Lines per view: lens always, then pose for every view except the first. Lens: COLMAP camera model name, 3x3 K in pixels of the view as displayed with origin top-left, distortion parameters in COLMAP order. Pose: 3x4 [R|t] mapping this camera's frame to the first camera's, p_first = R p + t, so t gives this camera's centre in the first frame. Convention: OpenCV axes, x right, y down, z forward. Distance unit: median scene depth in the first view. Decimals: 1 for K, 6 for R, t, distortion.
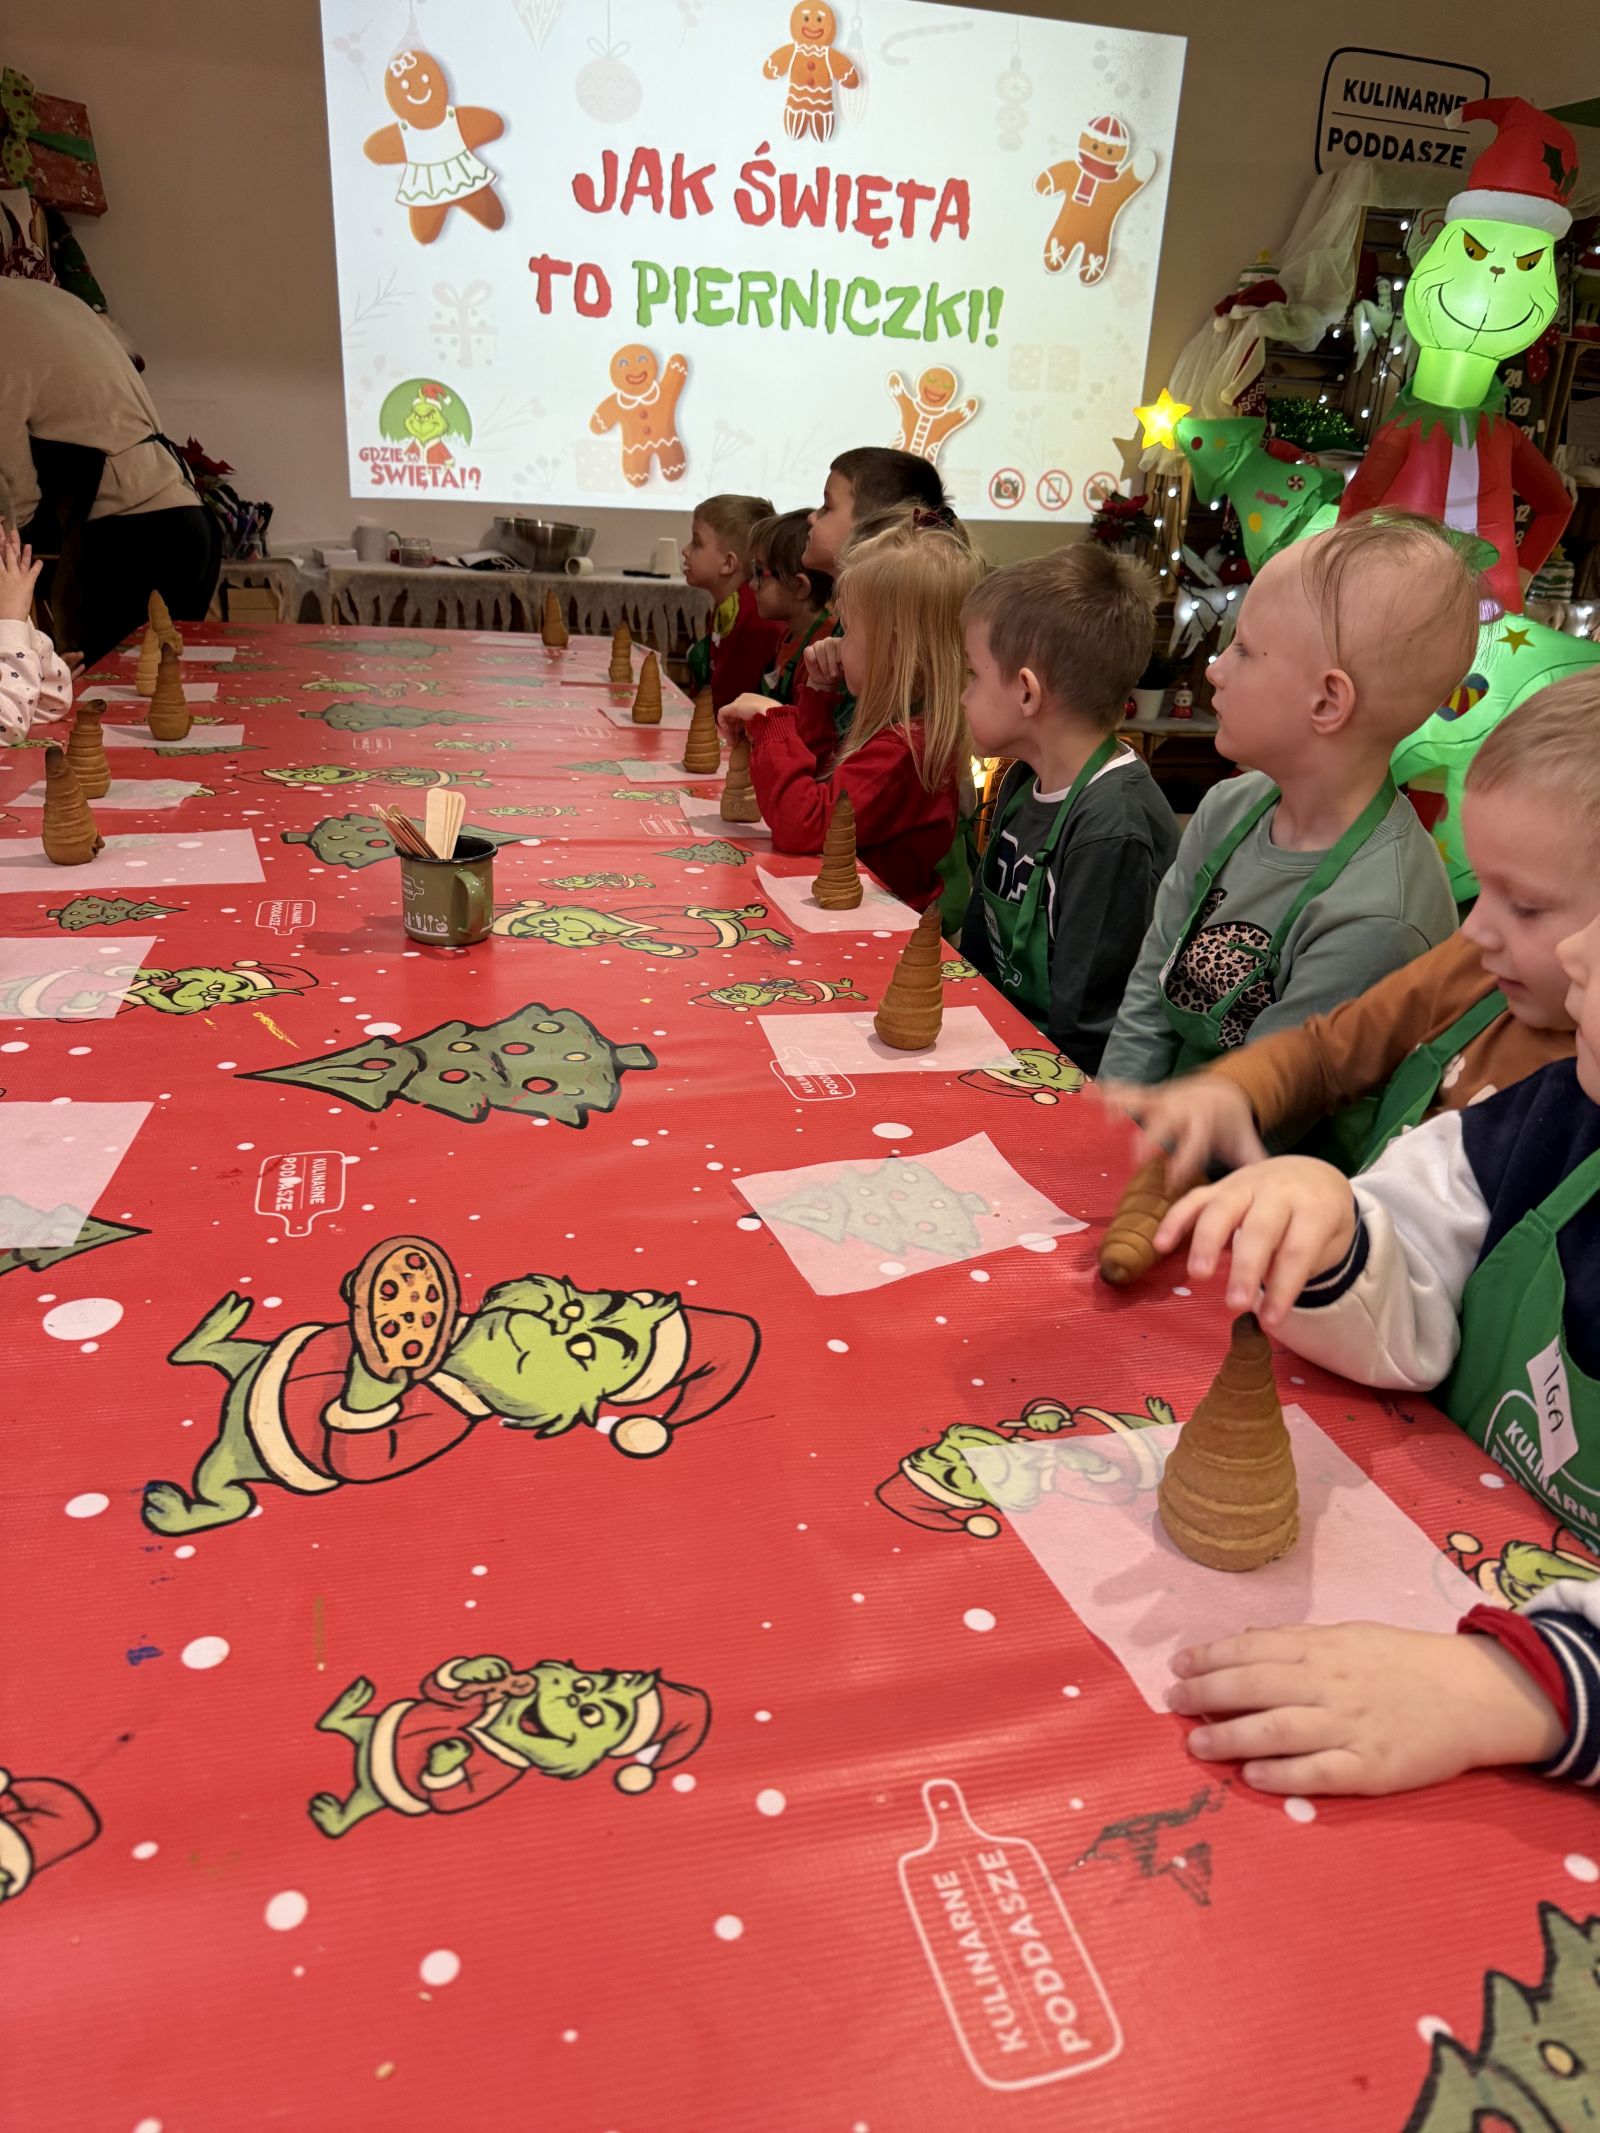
lens RADIAL K [[1498.8, 0, 813.1], [0, 1498.8, 1025.4], [0, 0, 1]] dist [0.032947, -0.030965]
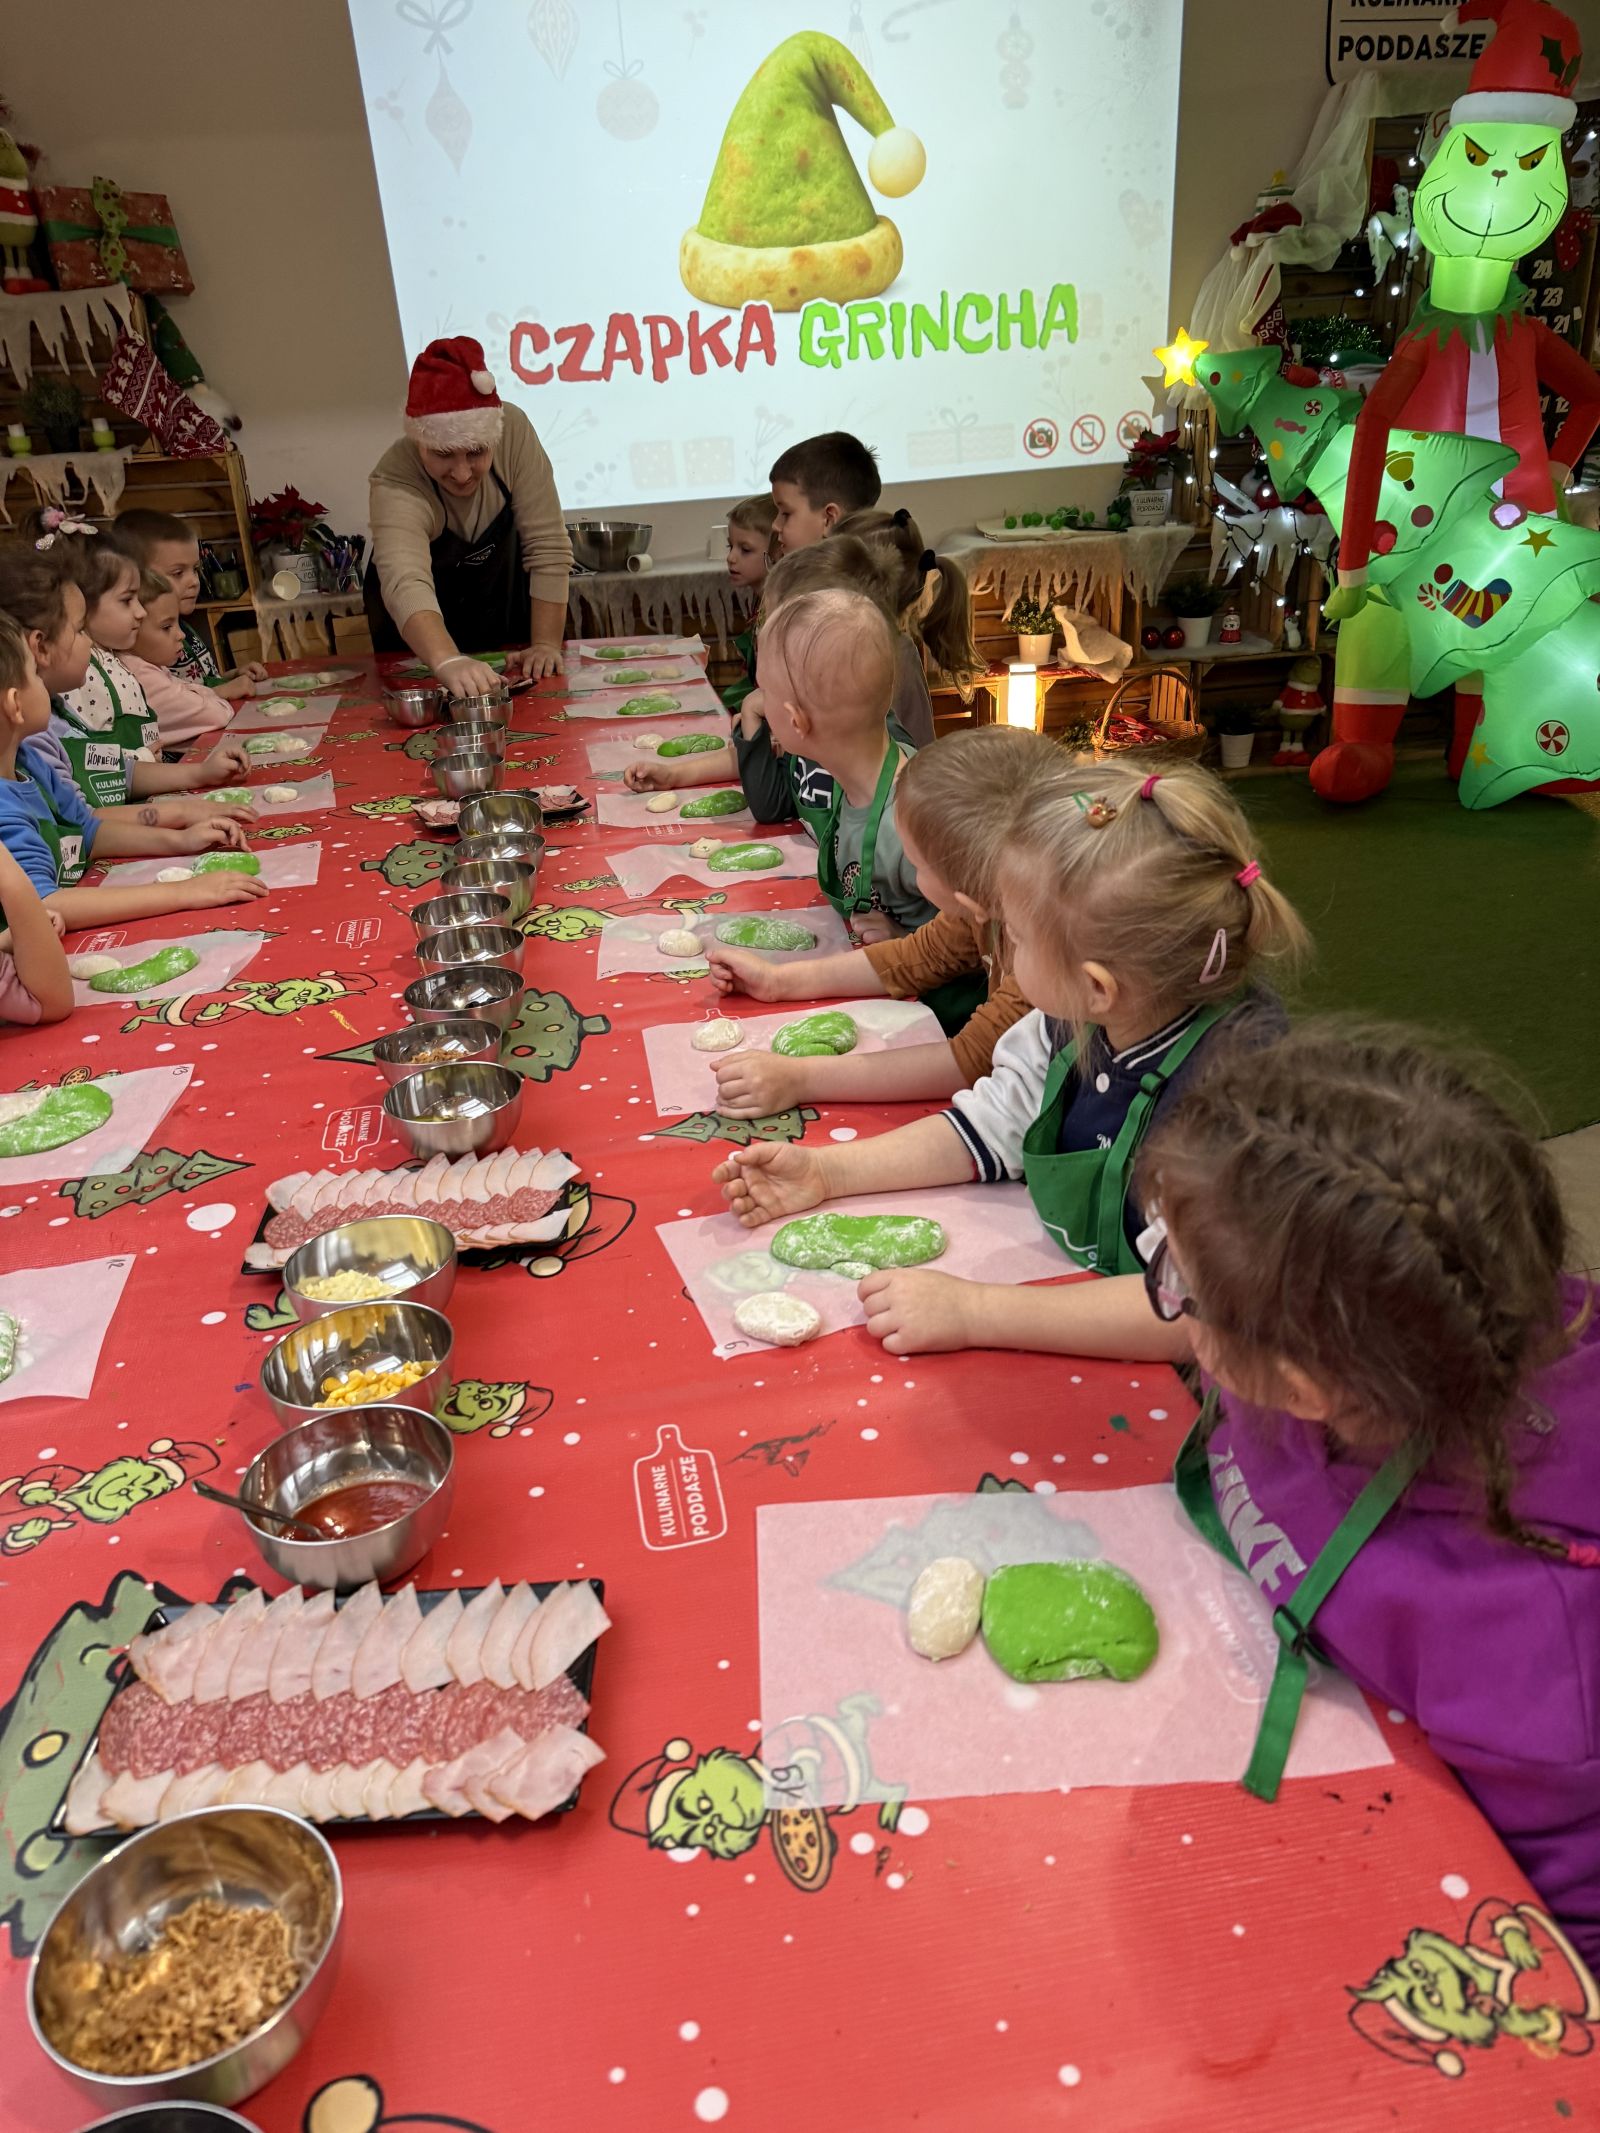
lens RADIAL K [[1485.7, 0, 800.0], [0, 1485.7, 1066.5], [0, 0, 1]] dist [0.030654, -0.023307]
pose [[0.991568, -0.067401, -0.110679, 0.055669], [0.074834, 0.995112, 0.064429, -0.003638], [0.105796, -0.072168, 0.991766, -0.085498]]
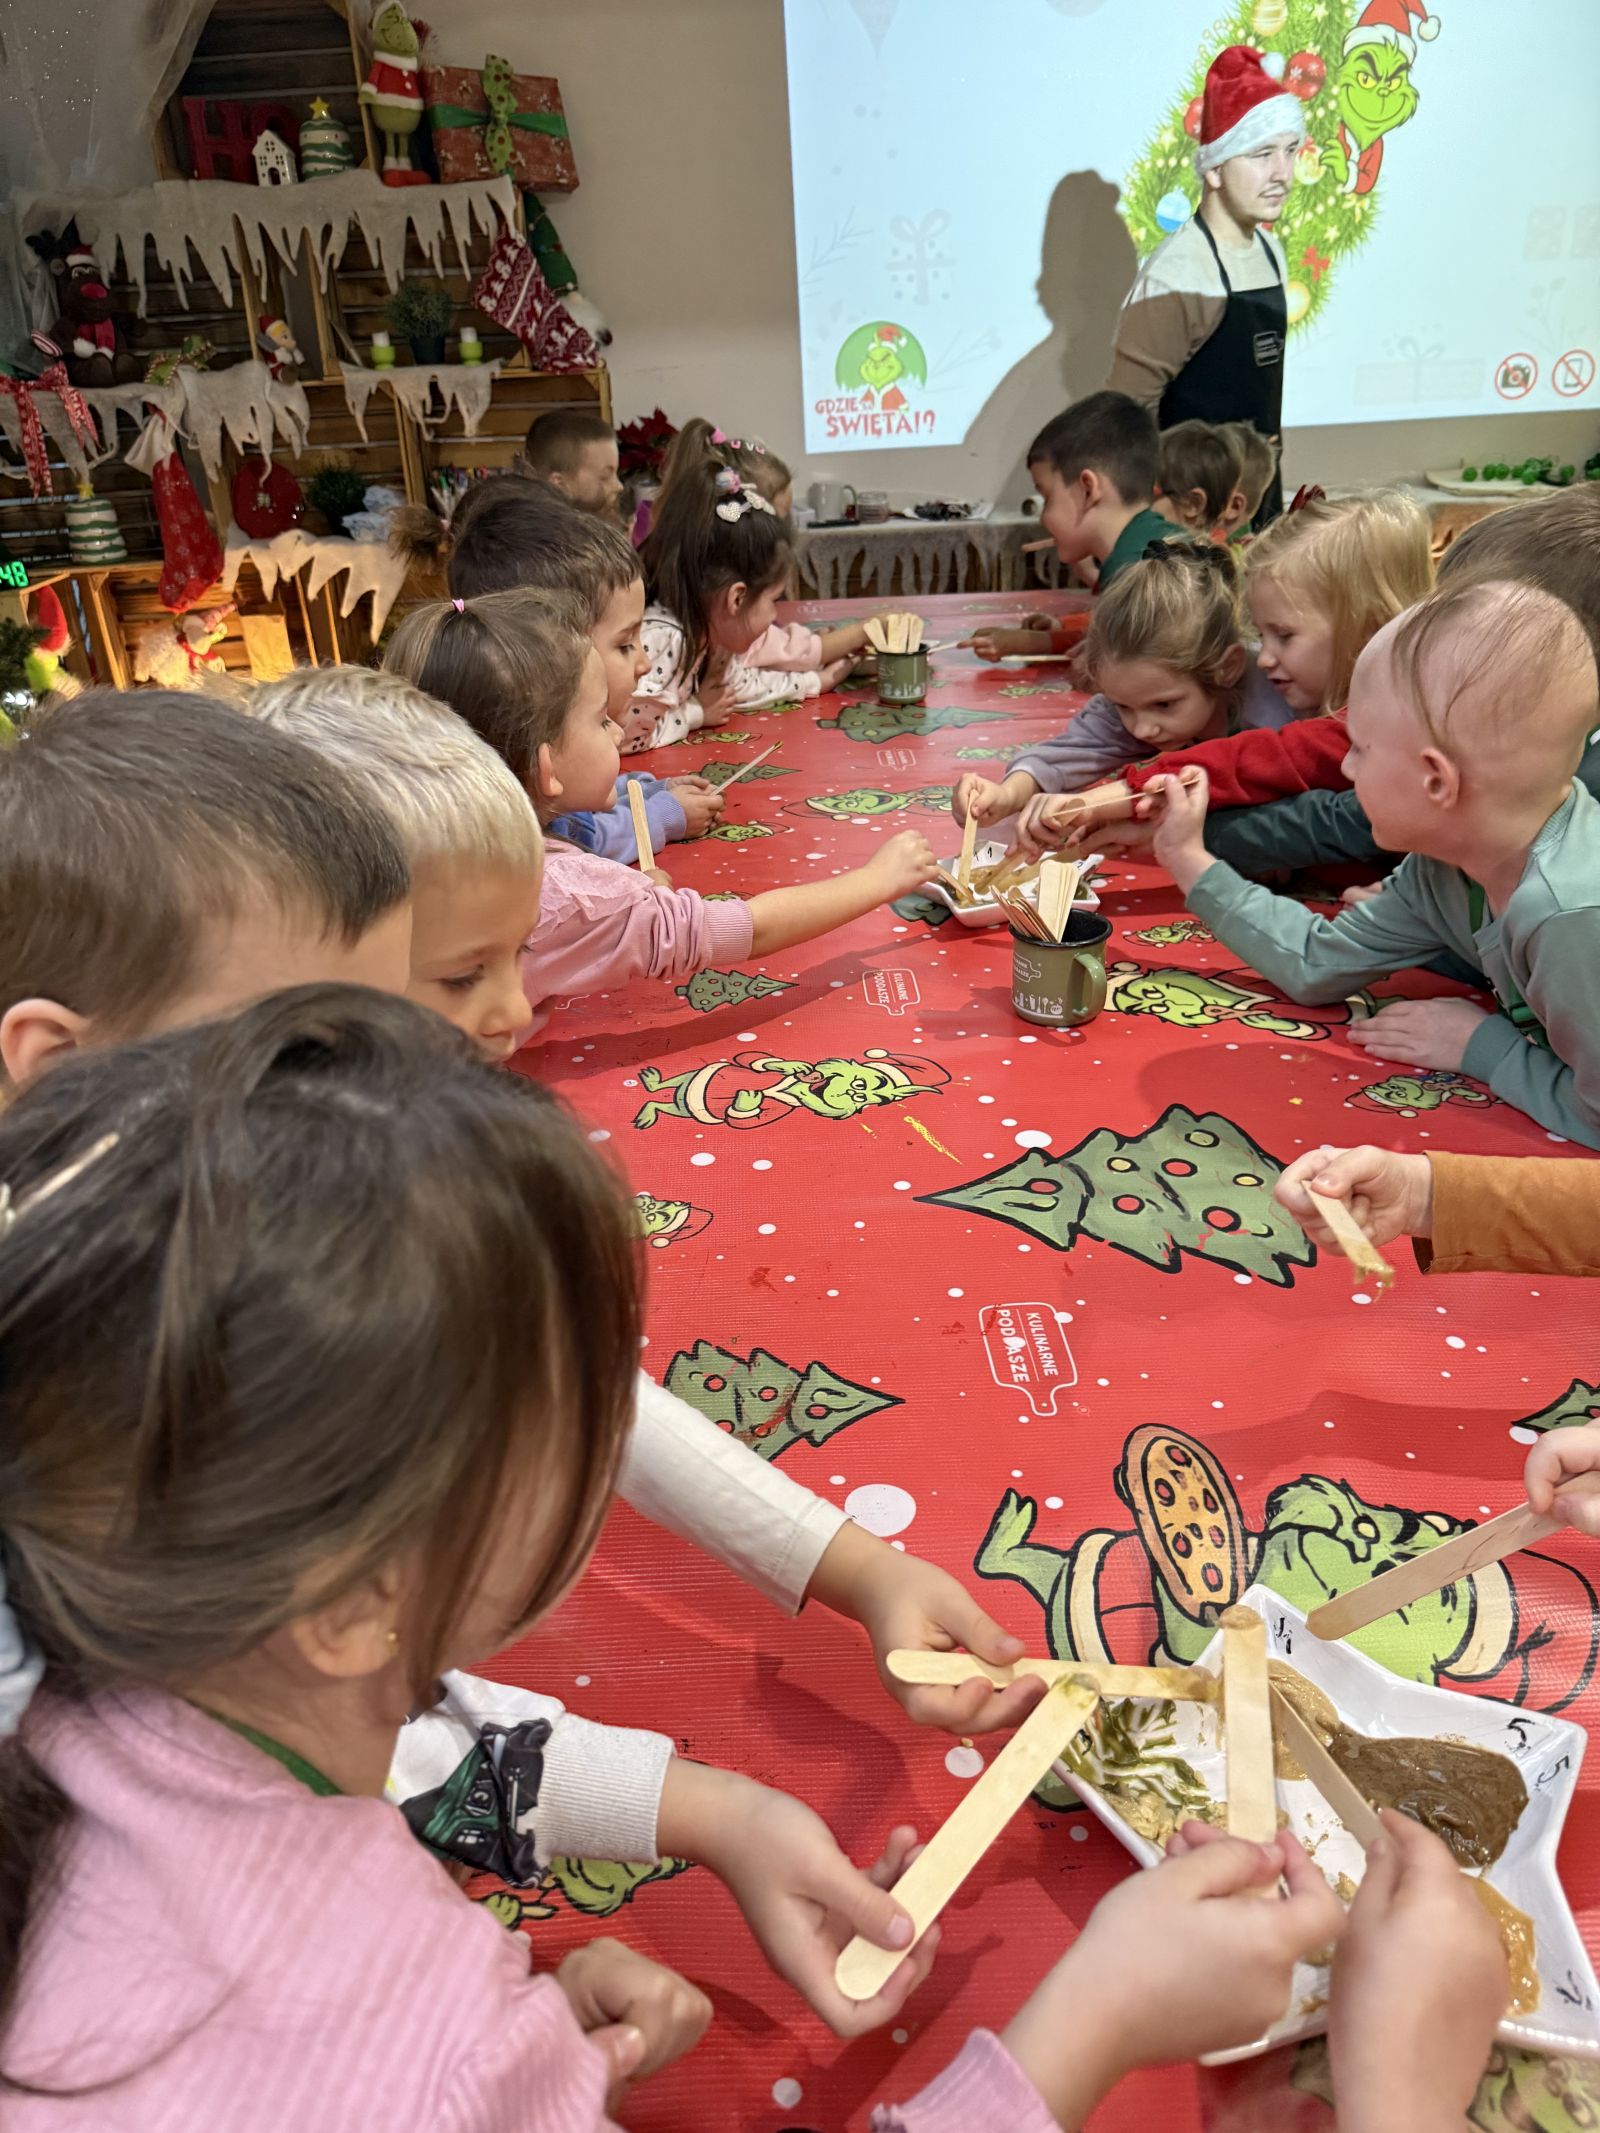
lens RADIAL K [[1545.7, 0, 845.0], [0, 1545.7, 1071.3], [0, 0, 1]] dist [0.004001, -0.007570]
pose [[0.973040, 0.012968, -0.230270, -0.045601], [0.006420, 0.996508, 0.083248, -0.033434], [0.230546, -0.082482, 0.969559, -0.002499]]
